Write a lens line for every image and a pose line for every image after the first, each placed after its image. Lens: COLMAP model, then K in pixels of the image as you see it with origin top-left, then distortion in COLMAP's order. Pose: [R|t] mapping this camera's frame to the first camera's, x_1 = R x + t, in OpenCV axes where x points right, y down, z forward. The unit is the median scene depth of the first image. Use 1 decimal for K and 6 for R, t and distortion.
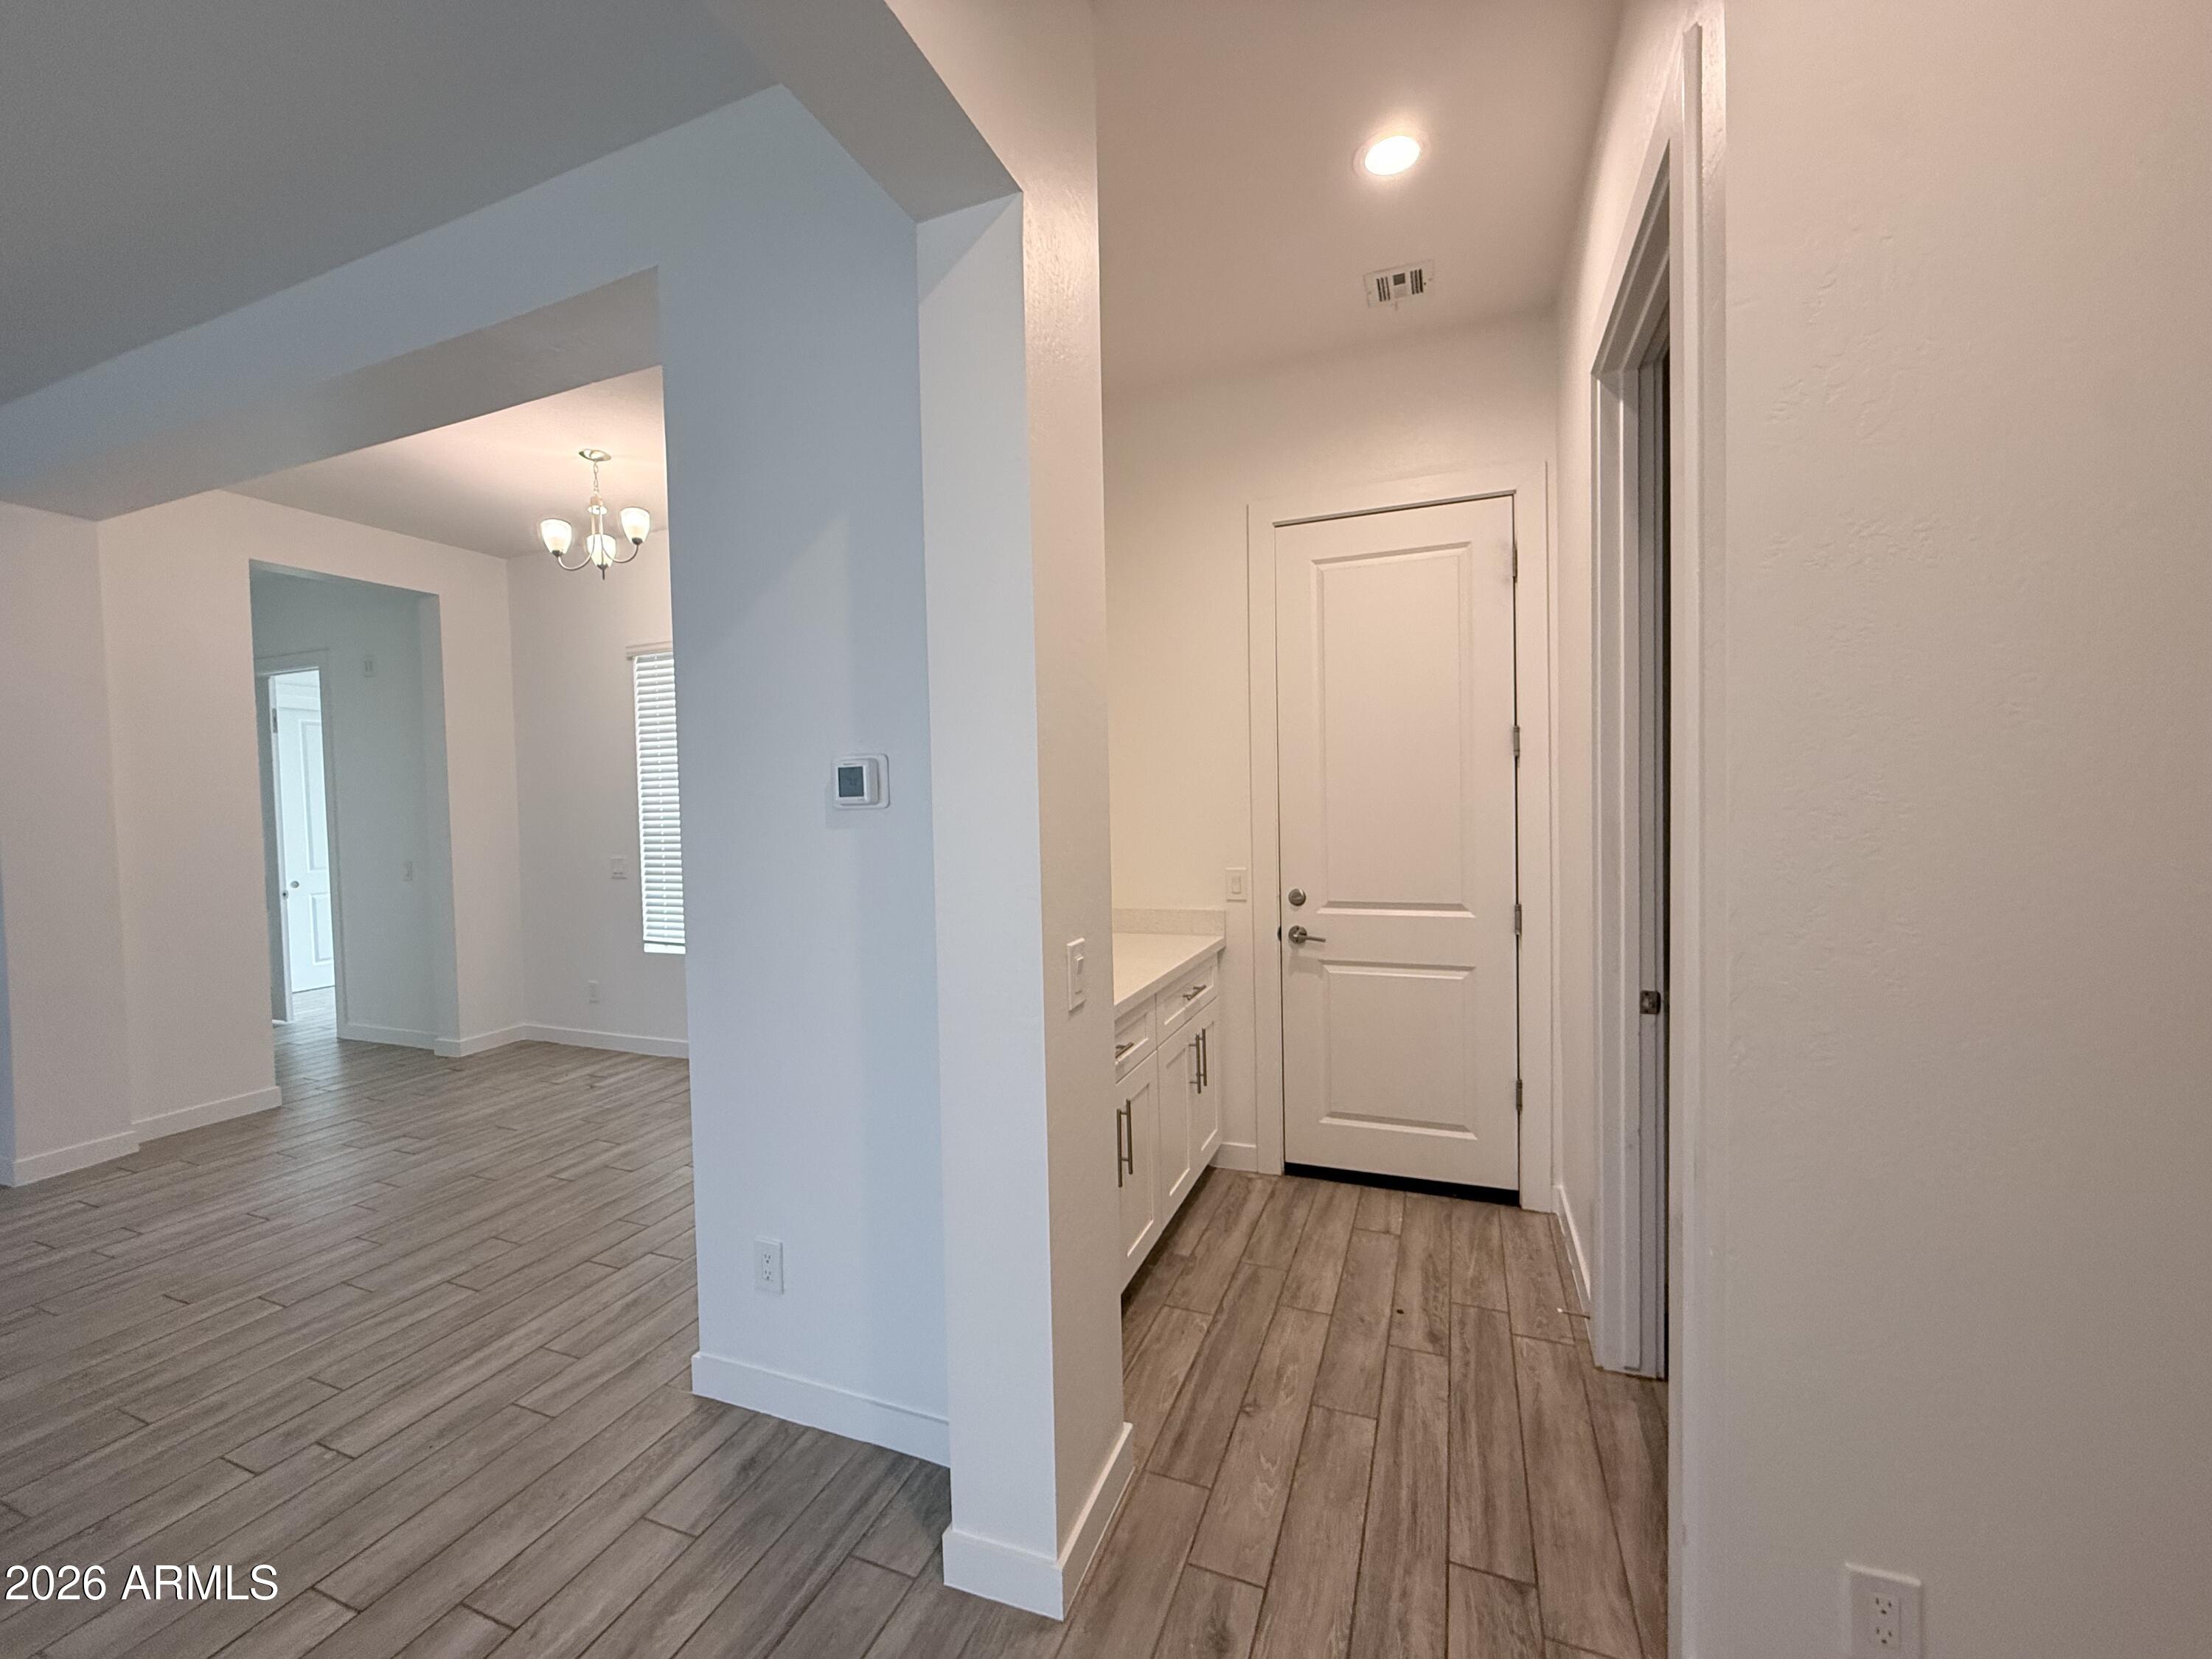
lens RADIAL K [[879.7, 0, 1100.0], [0, 879.7, 829.9], [0, 0, 1]] dist [0.000021, 0.000043]
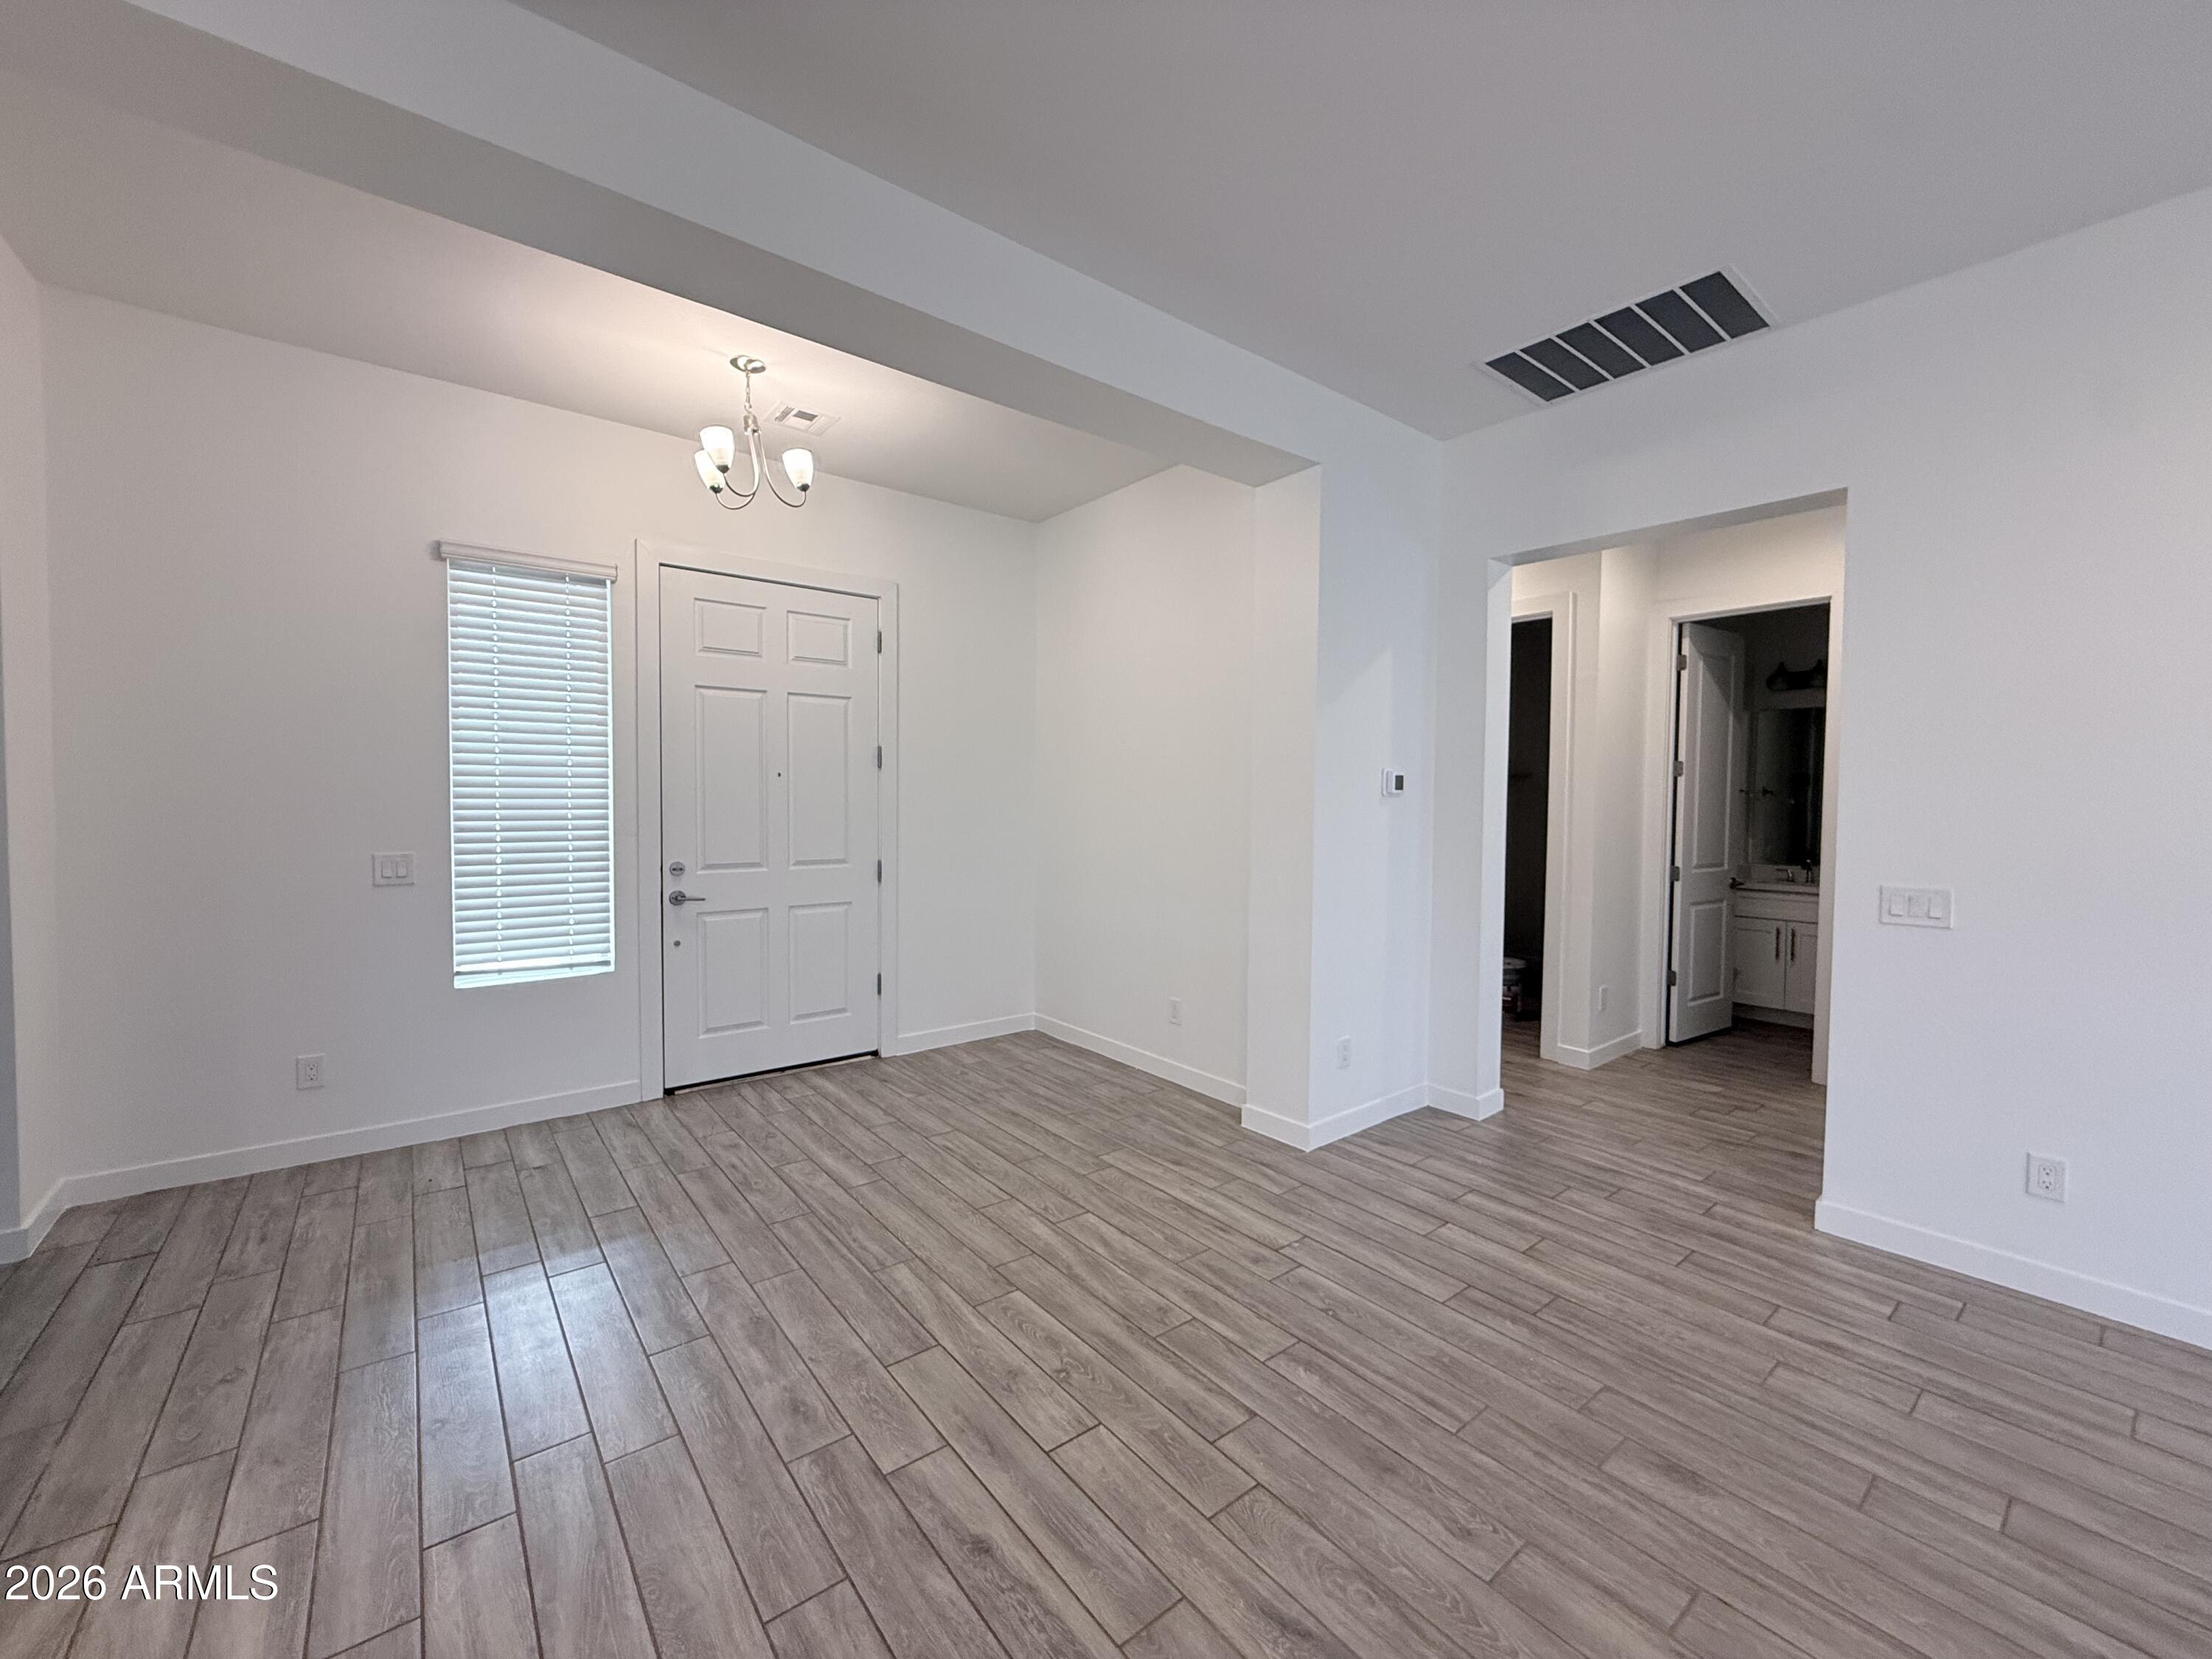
lens RADIAL K [[879.7, 0, 1100.0], [0, 879.7, 829.9], [0, 0, 1]] dist [0.000021, 0.000043]
pose [[0.497629, -0.004671, 0.867378, -1.436105], [0.006730, 0.999976, 0.001523, 0.027227], [-0.867364, 0.005080, 0.497648, 0.362316]]
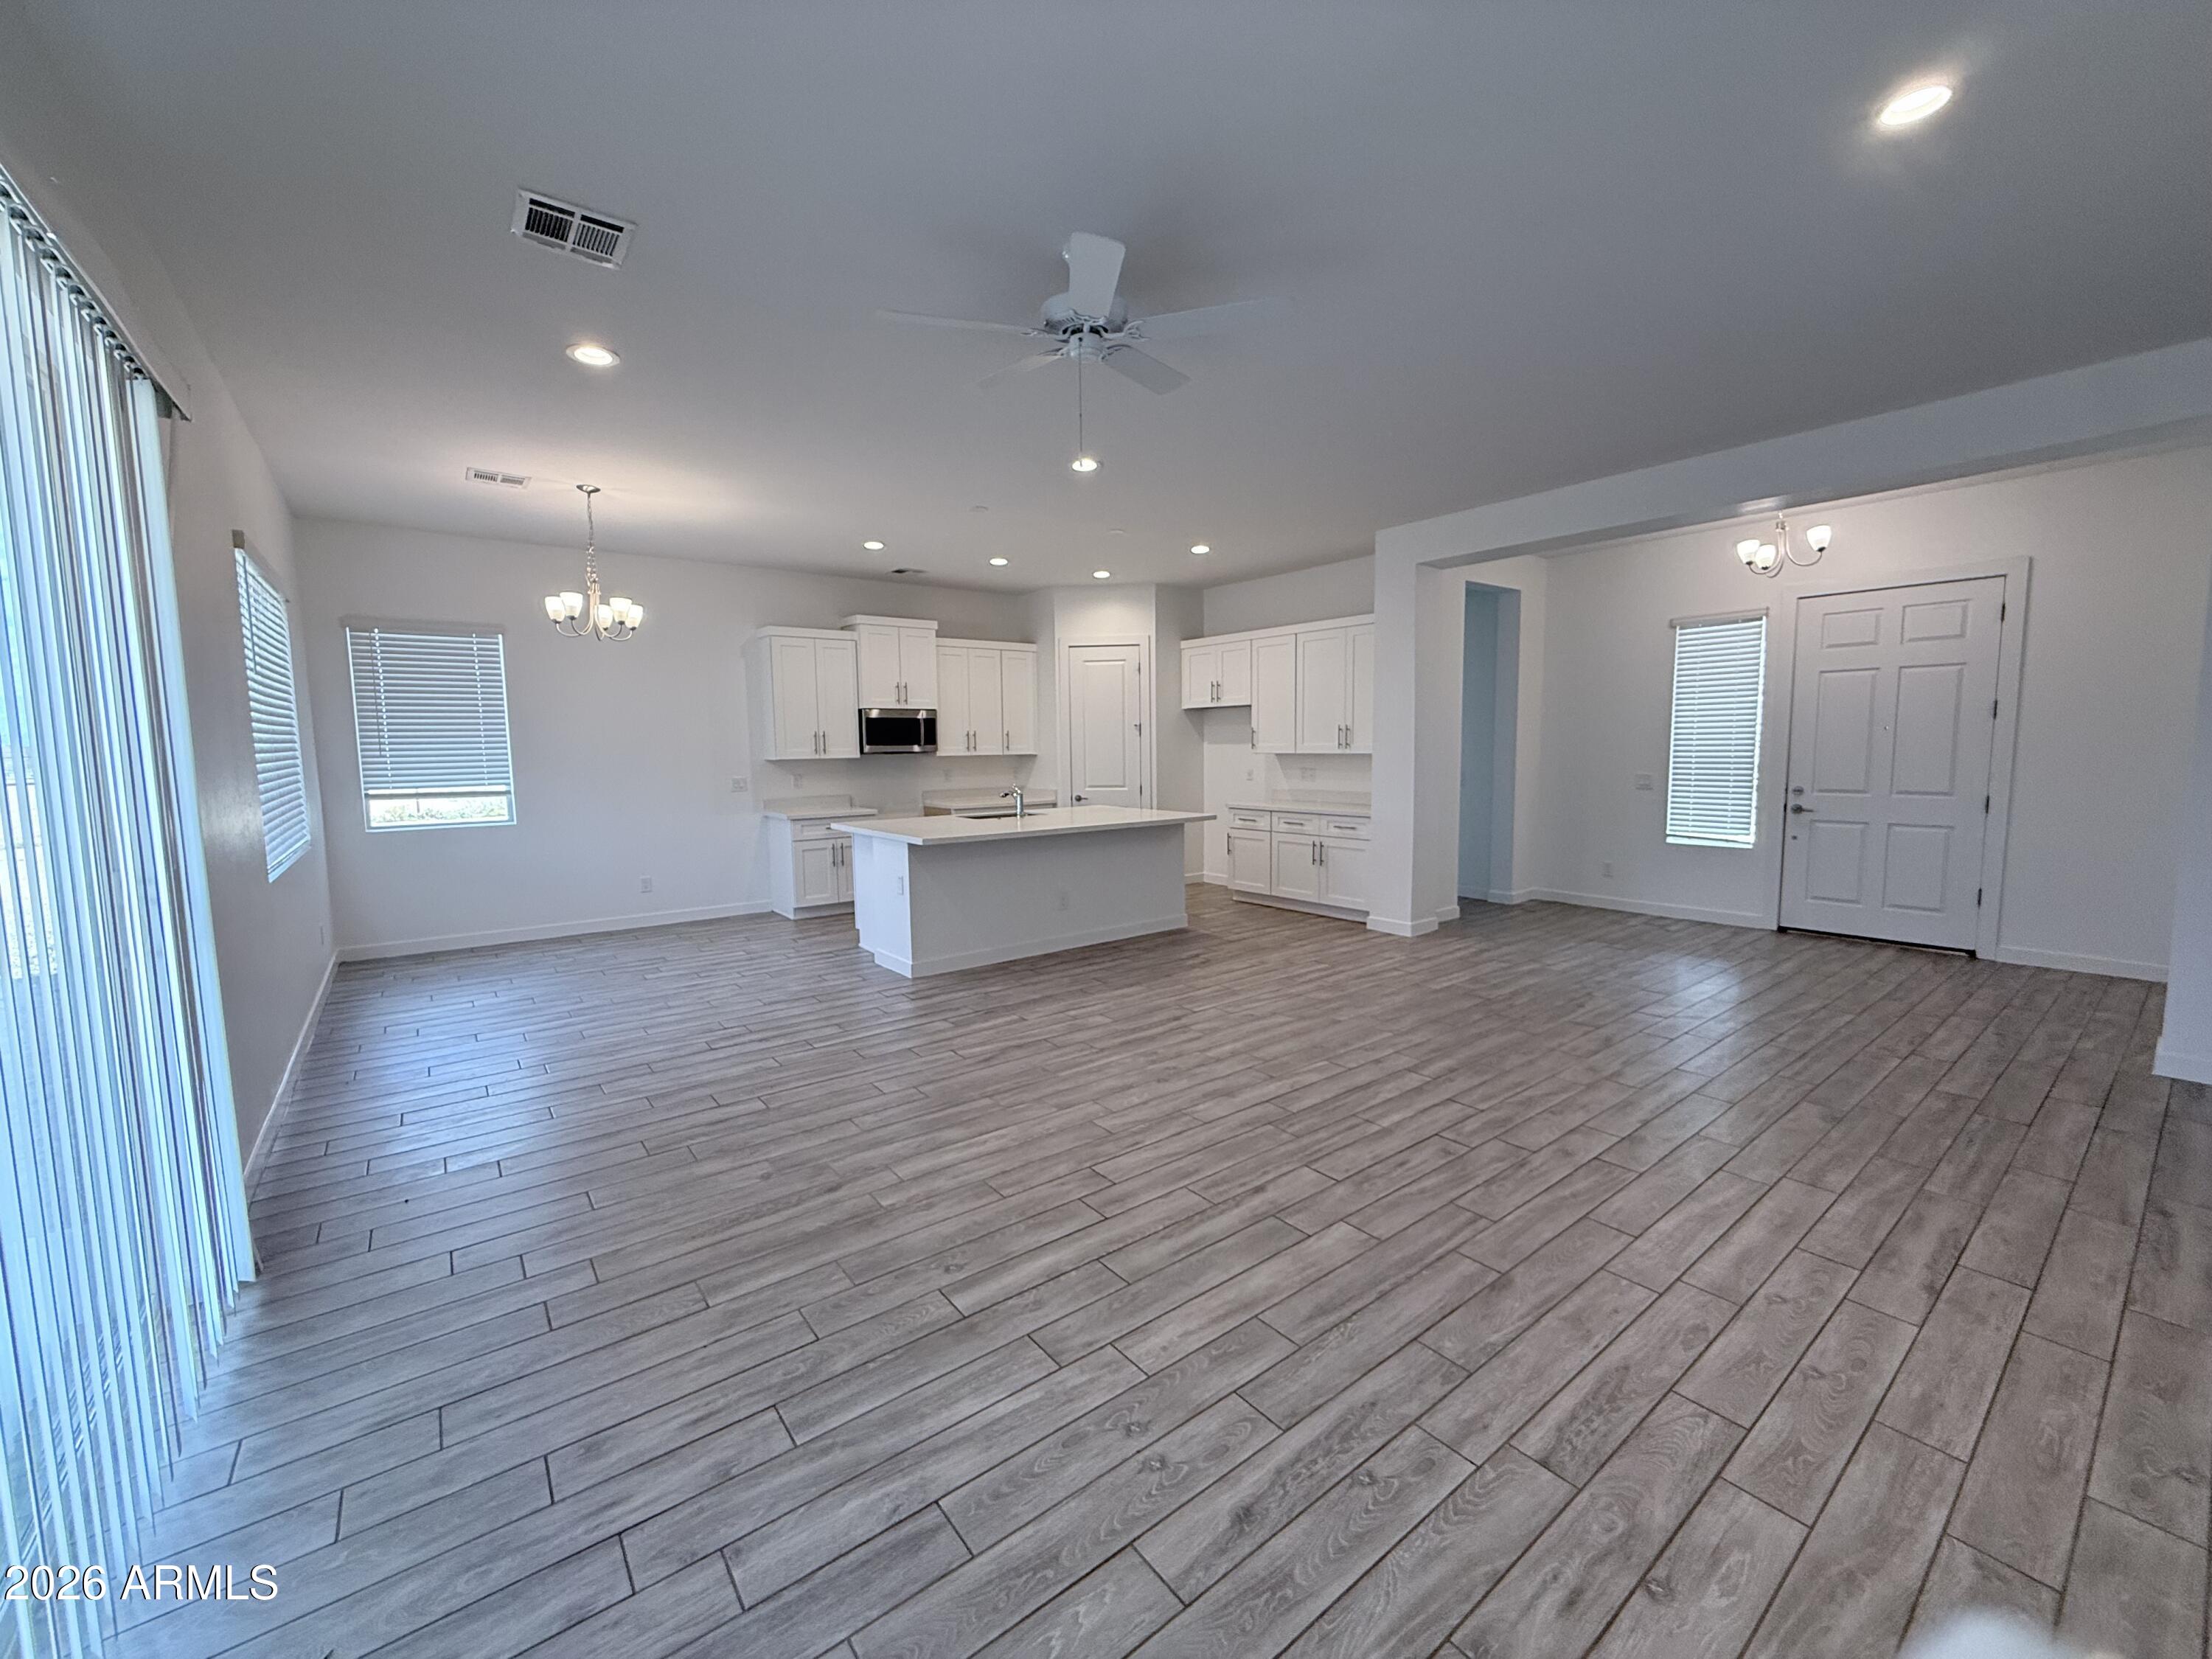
lens RADIAL K [[880.5, 0, 1100.3], [0, 880.5, 828.8], [0, 0, 1]] dist [0.000736, -0.000349]
pose [[0.861454, 0.059921, -0.504289, -0.975909], [-0.022856, 0.996583, 0.079371, 0.046386], [0.507321, -0.056849, 0.859880, -1.054157]]
